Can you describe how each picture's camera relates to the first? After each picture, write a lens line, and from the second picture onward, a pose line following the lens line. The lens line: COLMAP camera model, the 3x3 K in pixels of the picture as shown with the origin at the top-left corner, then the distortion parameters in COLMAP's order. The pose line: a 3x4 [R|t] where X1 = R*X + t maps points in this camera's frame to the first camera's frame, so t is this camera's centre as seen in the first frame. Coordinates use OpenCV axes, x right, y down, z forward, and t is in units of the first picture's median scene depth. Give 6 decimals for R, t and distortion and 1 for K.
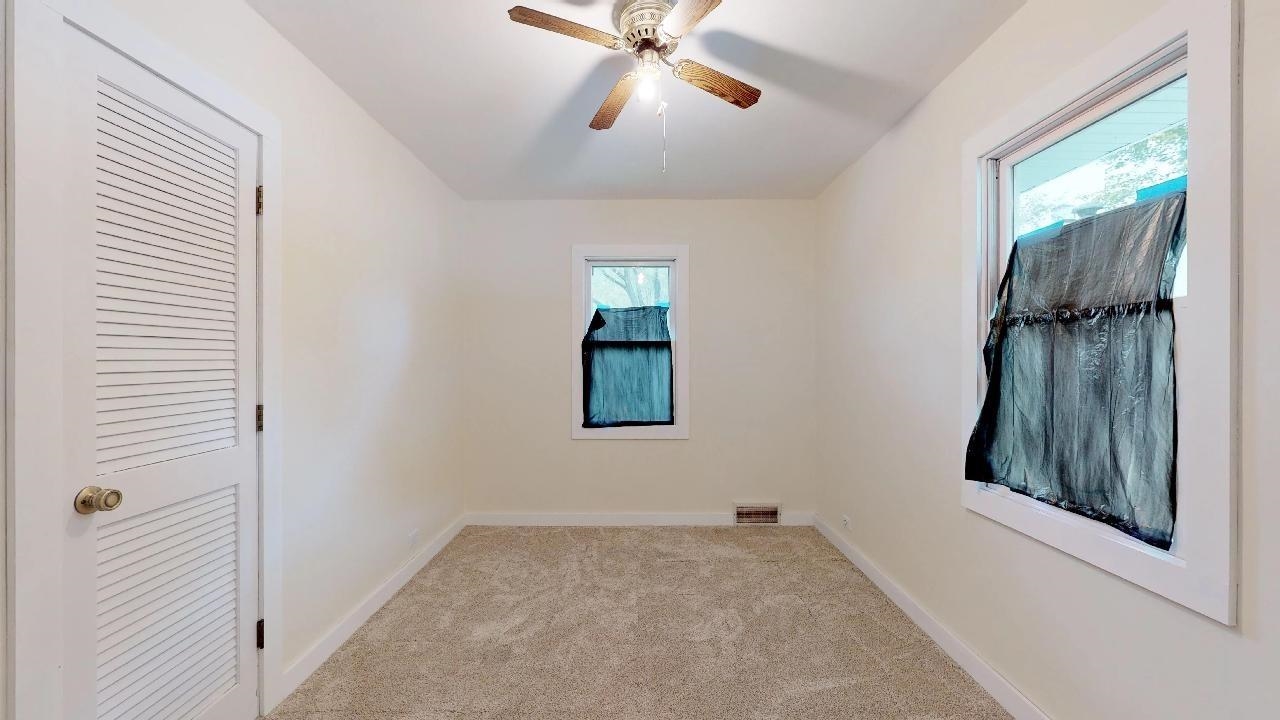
lens RADIAL K [[486.1, 0, 640.5], [0, 486.1, 367.6], [0, 0, 1]] dist [0.000664, -0.001013]
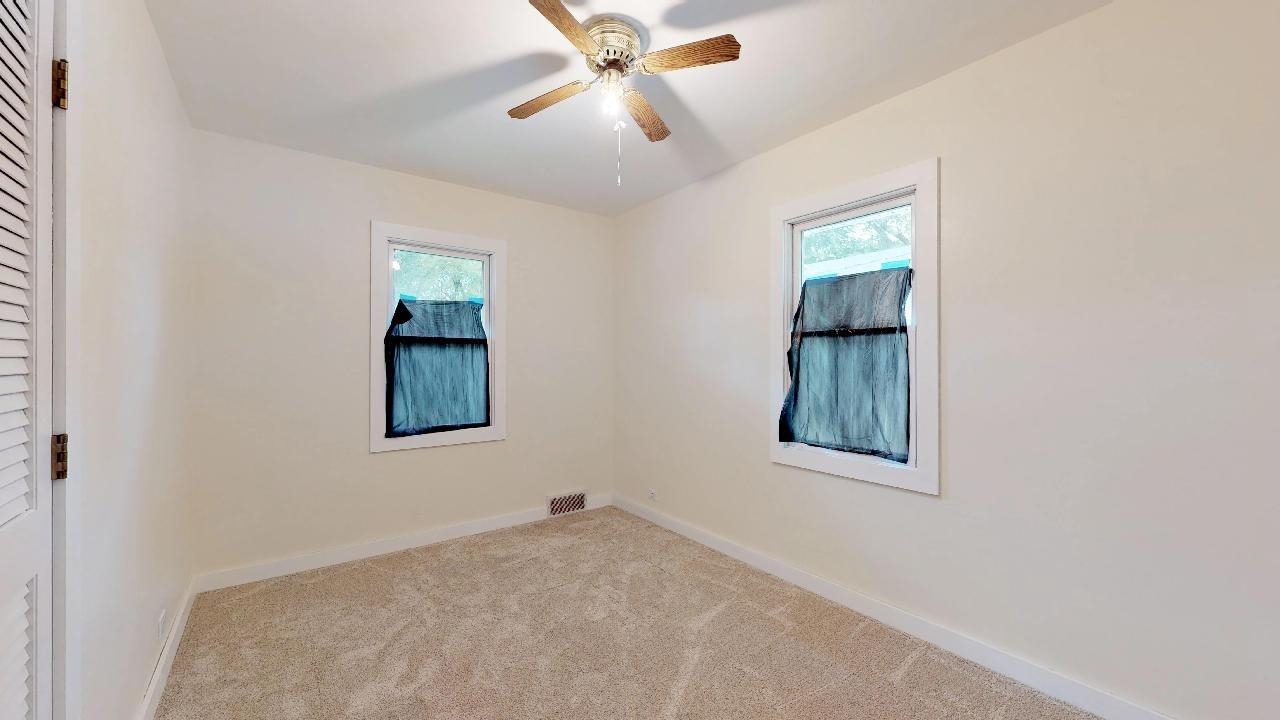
lens RADIAL K [[486.1, 0, 646.8], [0, 486.1, 369.0], [0, 0, 1]] dist [0.000664, -0.001013]
pose [[0.790824, -0.010406, 0.611955, -0.422524], [0.006785, 0.999943, 0.008236, -0.001518], [-0.612006, -0.002362, 0.790850, 0.076860]]
